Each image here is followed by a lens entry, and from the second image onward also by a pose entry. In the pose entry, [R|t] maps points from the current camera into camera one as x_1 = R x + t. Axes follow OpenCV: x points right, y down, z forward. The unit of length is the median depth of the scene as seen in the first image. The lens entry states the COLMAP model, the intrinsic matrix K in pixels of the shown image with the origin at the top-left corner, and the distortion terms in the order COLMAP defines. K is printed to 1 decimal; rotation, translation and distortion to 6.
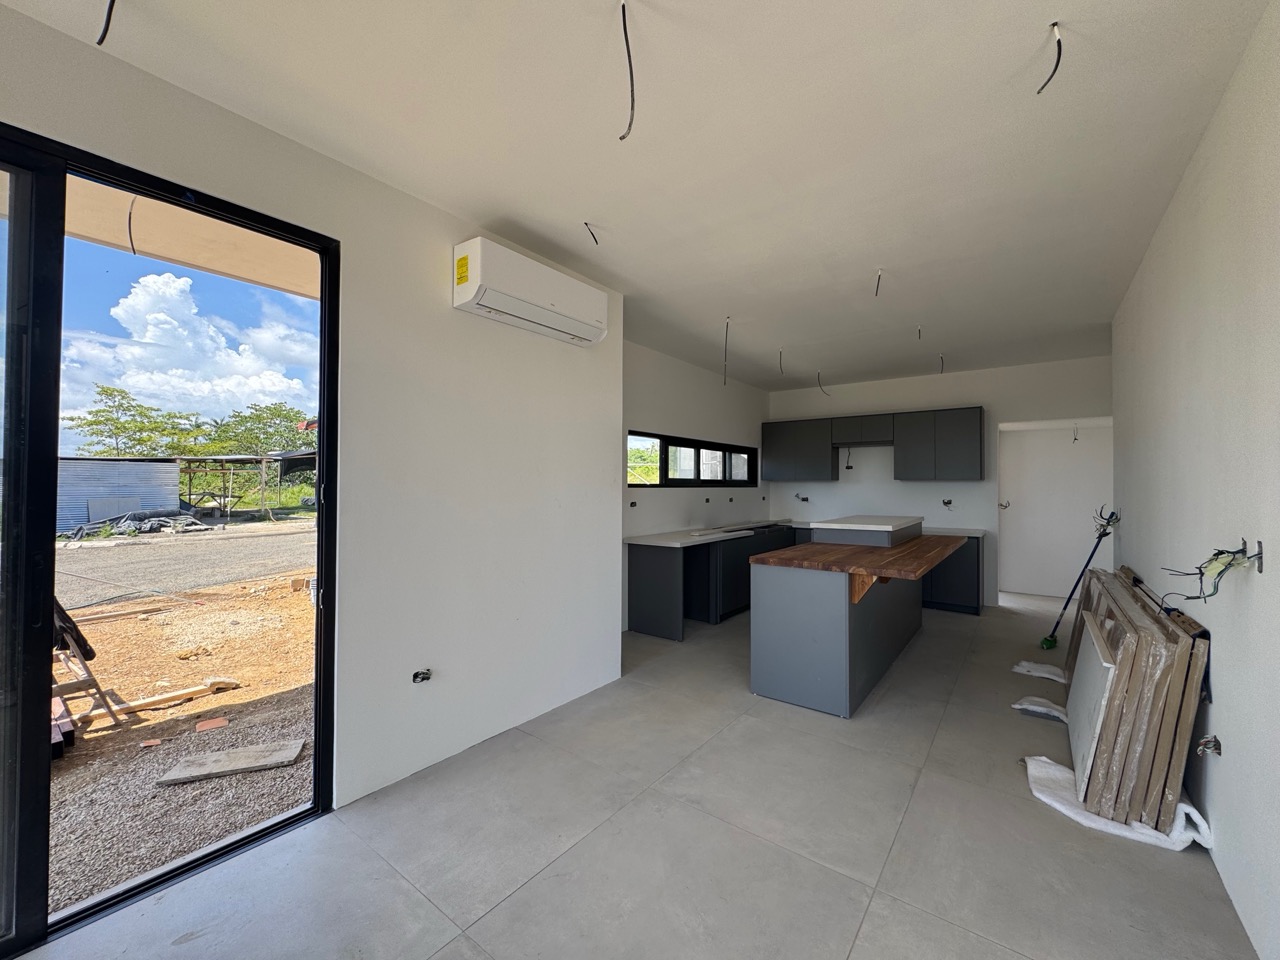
lens RADIAL K [[514.7, 0, 638.4], [0, 514.7, 479.2], [0, 0, 1]] dist [-0.003222, 0.000279]
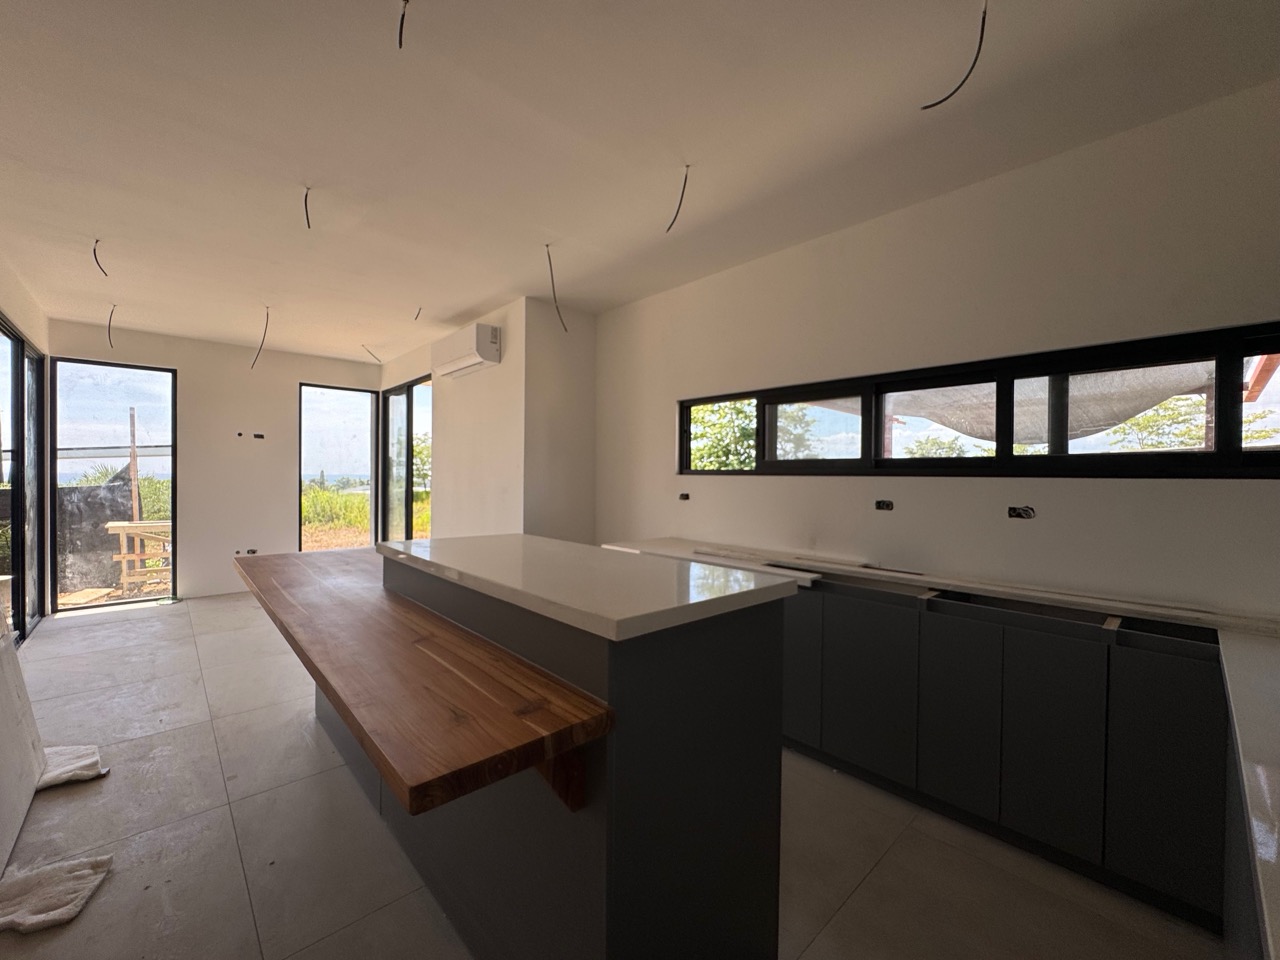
lens RADIAL K [[514.7, 0, 638.4], [0, 514.7, 479.2], [0, 0, 1]] dist [-0.003222, 0.000279]
pose [[-0.170089, 0.001880, -0.985427, 0.656860], [0.002813, 0.999995, 0.001423, 0.019150], [0.985425, -0.002530, -0.170093, 0.930811]]
